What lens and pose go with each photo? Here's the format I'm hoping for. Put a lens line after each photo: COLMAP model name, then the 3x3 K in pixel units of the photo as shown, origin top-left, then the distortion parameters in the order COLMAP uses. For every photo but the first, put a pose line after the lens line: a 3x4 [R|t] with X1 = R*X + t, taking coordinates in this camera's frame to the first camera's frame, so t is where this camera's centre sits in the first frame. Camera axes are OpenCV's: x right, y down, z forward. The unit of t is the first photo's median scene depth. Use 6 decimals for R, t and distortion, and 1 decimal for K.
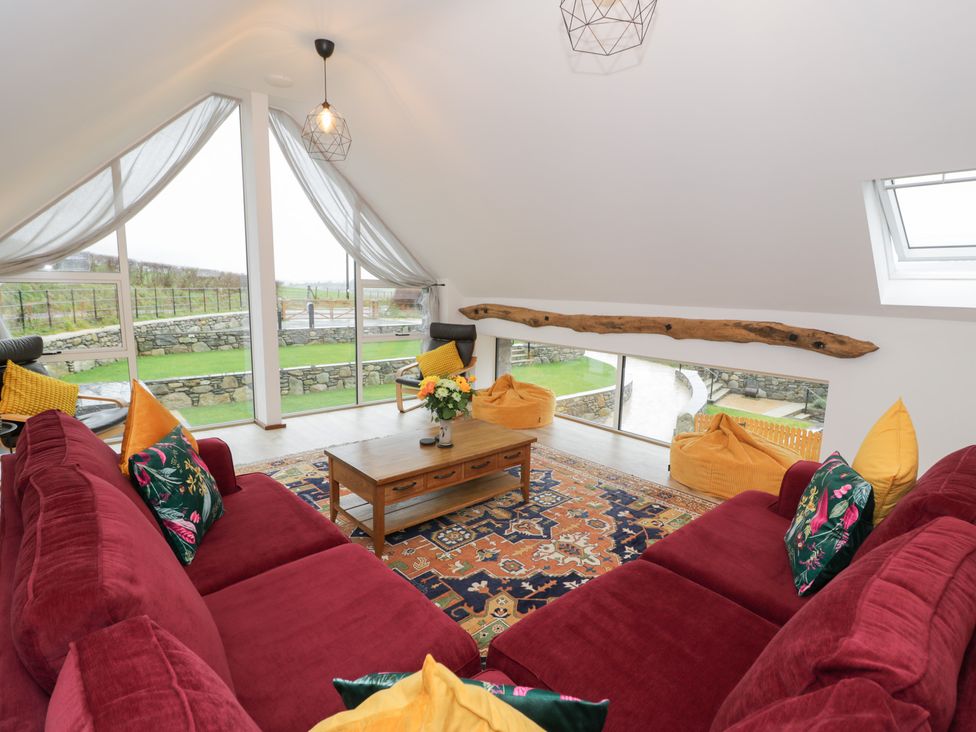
lens RADIAL K [[514.0, 0, 488.0], [0, 514.0, 356.5], [0, 0, 1]] dist [-0.004848, -0.002514]
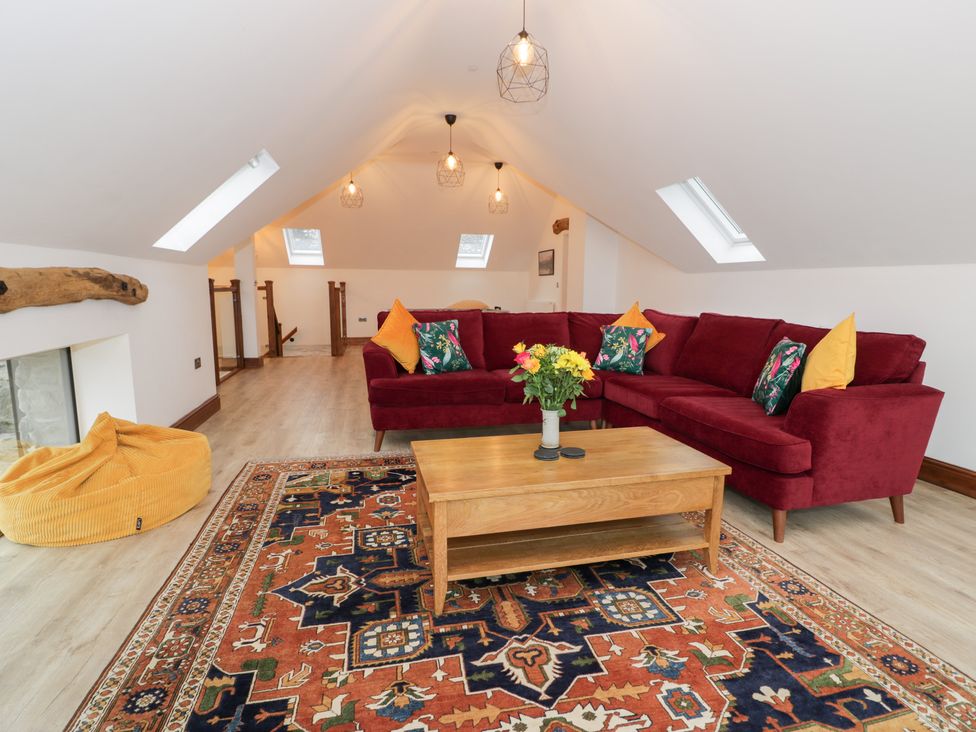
lens RADIAL K [[514.0, 0, 488.0], [0, 514.0, 356.5], [0, 0, 1]] dist [-0.004848, -0.002514]
pose [[-0.882163, -0.094616, 0.461343, -0.286954], [0.037640, 0.962312, 0.269332, -0.125847], [-0.469438, 0.254959, -0.845354, 1.438218]]
